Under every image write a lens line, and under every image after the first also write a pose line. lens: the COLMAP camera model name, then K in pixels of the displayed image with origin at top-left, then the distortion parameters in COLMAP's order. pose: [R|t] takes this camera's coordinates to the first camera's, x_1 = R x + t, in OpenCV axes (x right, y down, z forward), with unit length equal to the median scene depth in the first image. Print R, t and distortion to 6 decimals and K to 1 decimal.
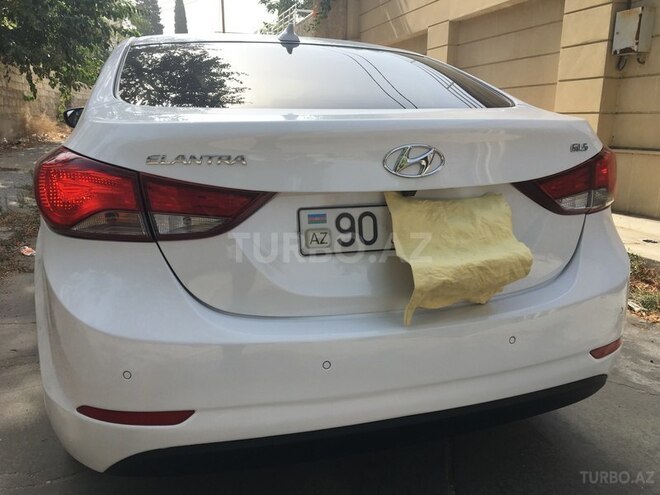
lens RADIAL K [[559.4, 0, 330.8], [0, 559.4, 250.9], [0, 0, 1]] dist [0.061242, -0.080053]
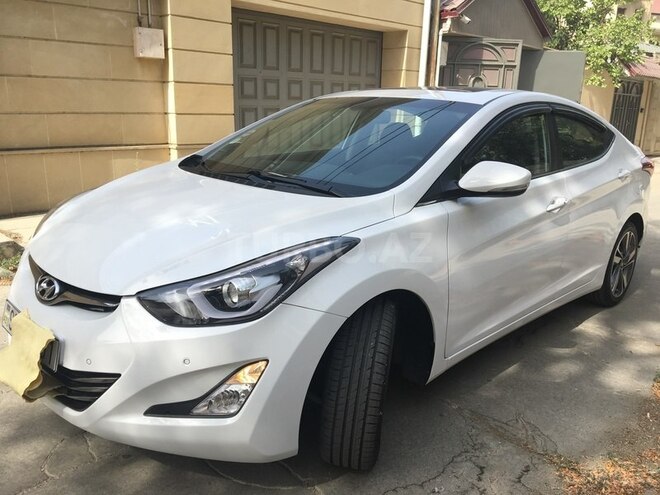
lens RADIAL K [[559.4, 0, 329.8], [0, 559.4, 246.8], [0, 0, 1]] dist [0.061242, -0.080053]
pose [[-0.462219, -0.241632, 0.853210, -0.609211], [0.171530, 0.919625, 0.353366, -0.283188], [-0.870018, 0.309684, -0.383621, 0.962415]]
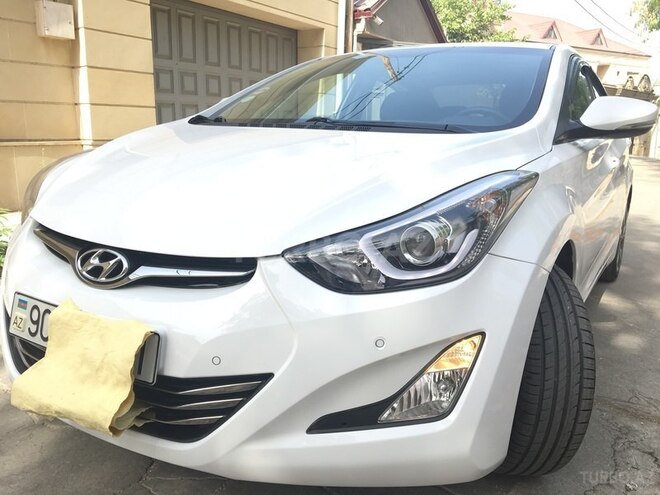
lens RADIAL K [[559.4, 0, 331.8], [0, 559.4, 246.7], [0, 0, 1]] dist [0.061242, -0.080053]
pose [[-0.652160, -0.181393, 0.736059, -0.459159], [0.146013, 0.922714, 0.356761, -0.239363], [-0.743887, 0.340139, -0.575272, 1.052472]]
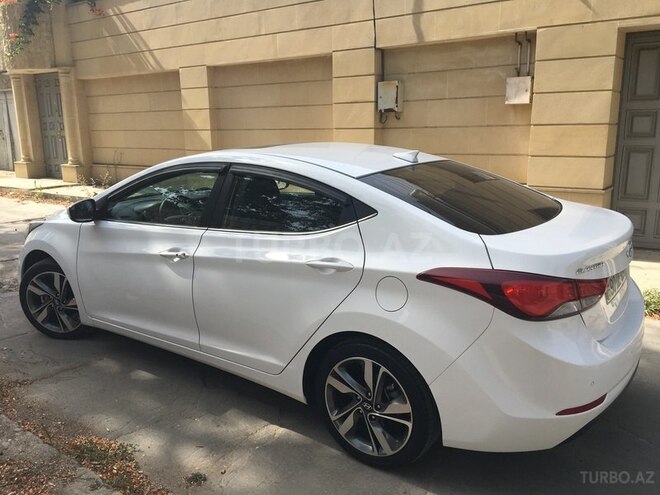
lens RADIAL K [[559.4, 0, 325.2], [0, 559.4, 245.3], [0, 0, 1]] dist [0.061242, -0.080053]
pose [[0.802568, -0.145072, 0.578653, -0.454805], [0.154037, 0.987482, 0.033925, -0.096775], [-0.576331, 0.061907, 0.814868, -0.017437]]
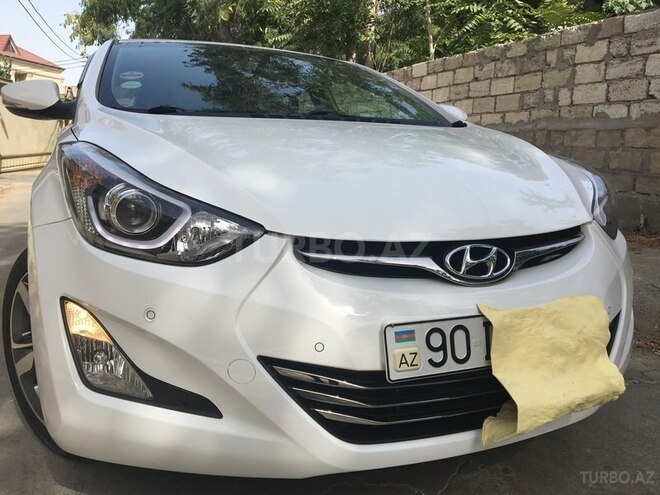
lens RADIAL K [[559.4, 0, 334.5], [0, 559.4, 253.3], [0, 0, 1]] dist [0.061242, -0.080053]
pose [[-0.995173, -0.005086, -0.098000, -0.140074], [-0.044214, 0.914787, 0.401509, -0.248371], [0.087607, 0.403904, -0.910597, 1.182417]]
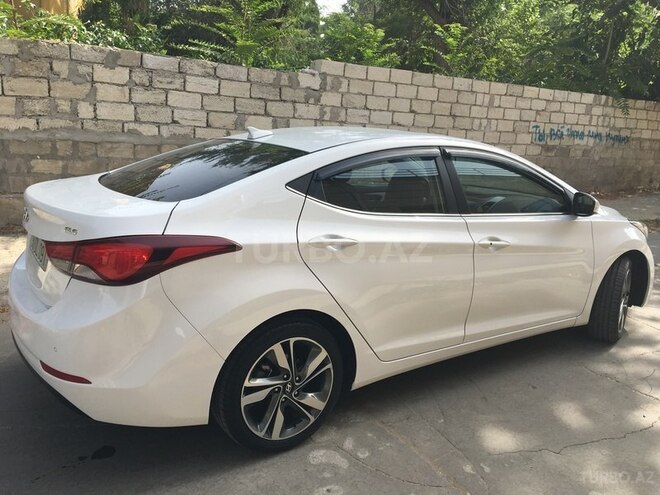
lens RADIAL K [[559.4, 0, 341.5], [0, 559.4, 243.7], [0, 0, 1]] dist [0.061242, -0.080053]
pose [[0.285128, 0.210148, -0.935168, 0.557205], [-0.274000, 0.952824, 0.130574, -0.146000], [0.918491, 0.219006, 0.329258, 0.313069]]
